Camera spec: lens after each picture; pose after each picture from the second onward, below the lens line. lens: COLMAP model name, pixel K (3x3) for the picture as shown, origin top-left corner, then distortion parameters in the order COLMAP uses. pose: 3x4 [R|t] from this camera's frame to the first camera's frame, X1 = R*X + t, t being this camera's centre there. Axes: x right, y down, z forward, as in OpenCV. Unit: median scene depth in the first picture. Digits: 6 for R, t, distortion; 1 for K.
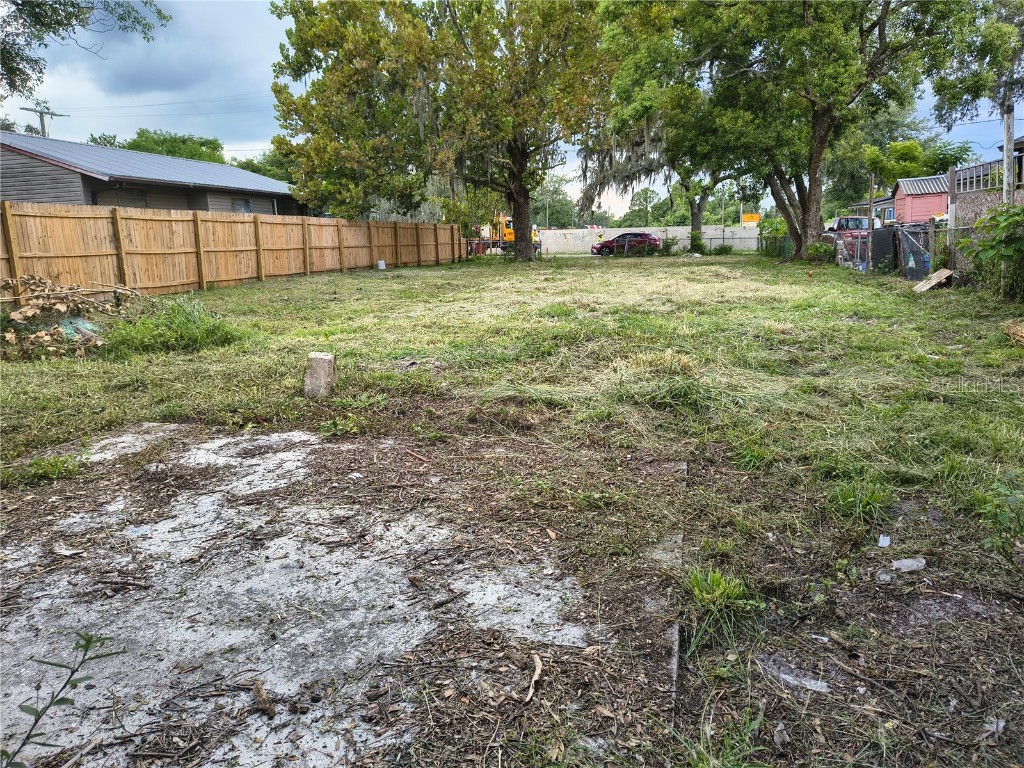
lens RADIAL K [[699.0, 0, 512.0], [0, 699.0, 384.0], [0, 0, 1]] dist [0.047284, -0.062330]
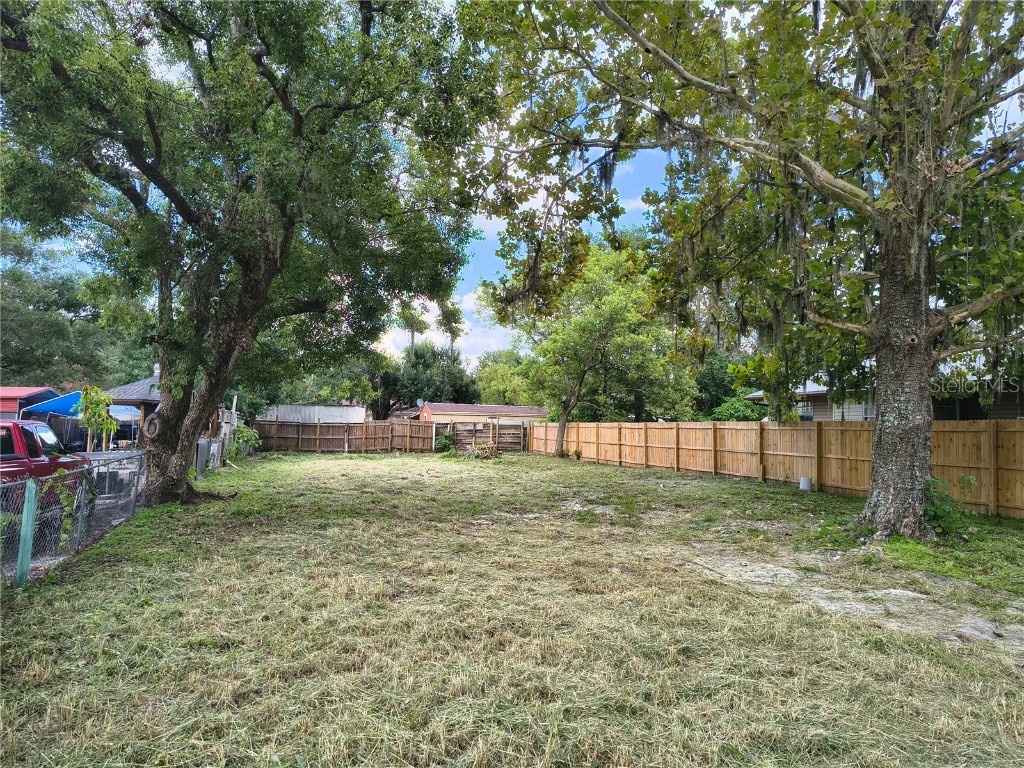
lens RADIAL K [[699.0, 0, 512.0], [0, 699.0, 384.0], [0, 0, 1]] dist [0.047284, -0.062330]
pose [[-0.867334, -0.012028, -0.497582, 0.525822], [-0.086338, 0.988188, 0.126609, -0.412081], [0.490182, 0.152773, -0.858127, 1.792725]]
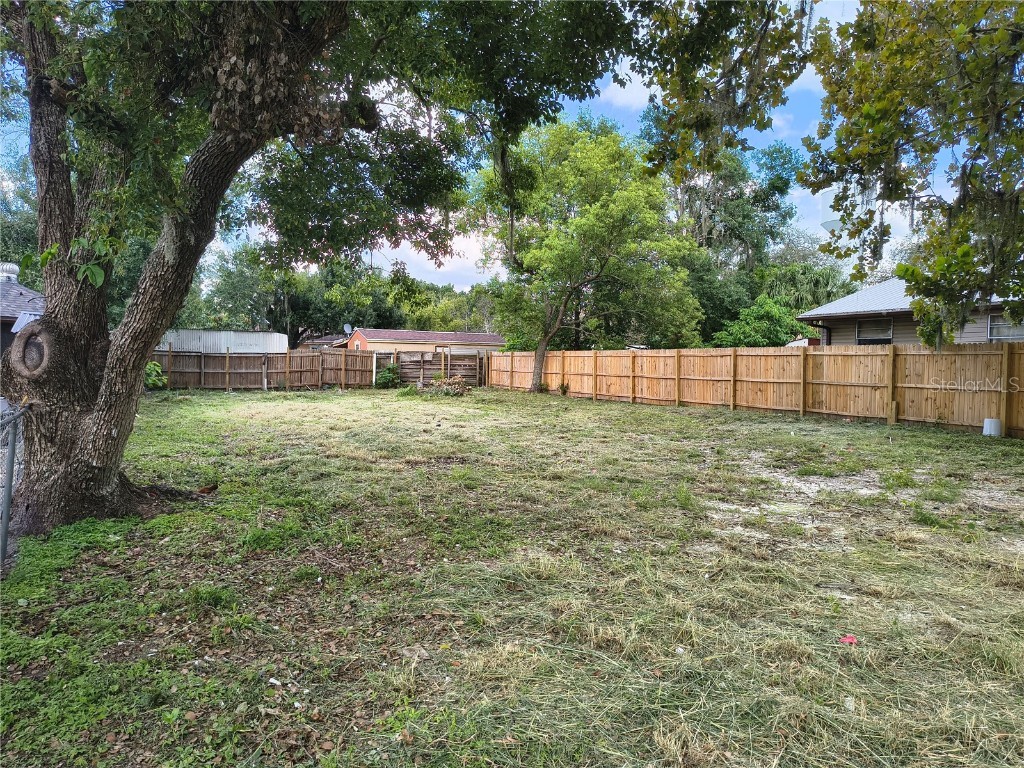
lens RADIAL K [[699.0, 0, 512.0], [0, 699.0, 384.0], [0, 0, 1]] dist [0.047284, -0.062330]
pose [[-0.769420, 0.047421, -0.636981, 0.523049], [-0.110367, 0.972371, 0.205704, -0.333562], [0.629136, 0.228574, -0.742928, 1.433505]]
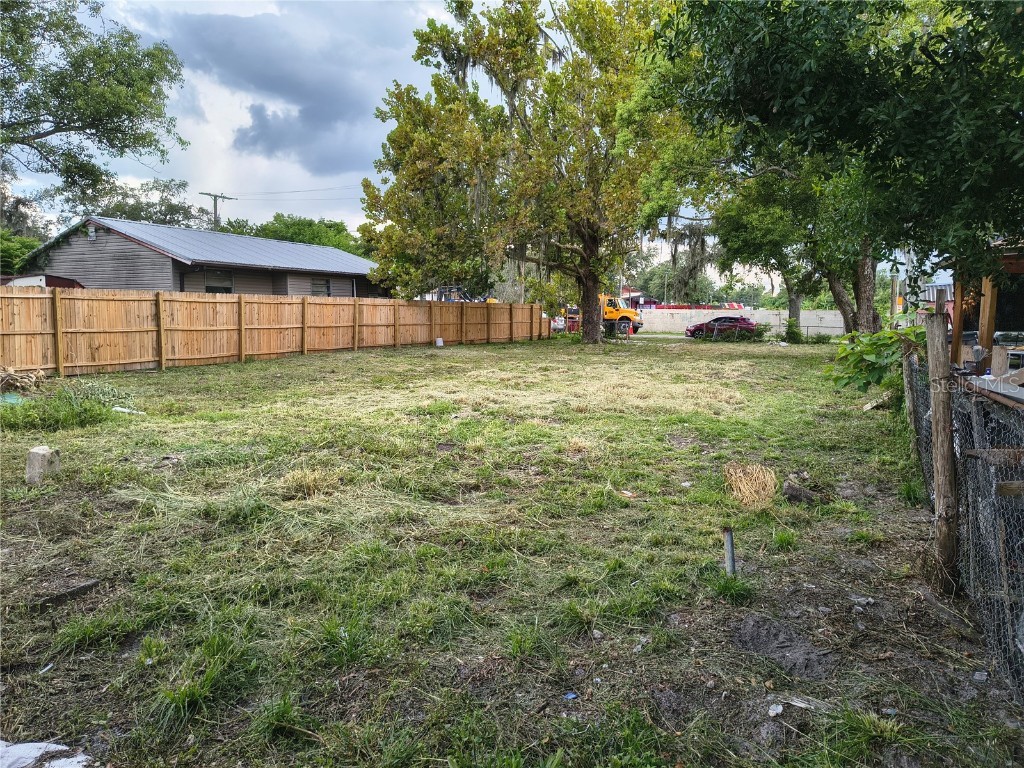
lens RADIAL K [[700.2, 0, 505.2], [0, 700.2, 378.0], [0, 0, 1]] dist [0.021558, -0.000154]
pose [[0.972887, 0.057999, -0.223891, 0.188987], [-0.081003, 0.992180, -0.094962, -0.027332], [0.216633, 0.110523, 0.969977, -0.007725]]
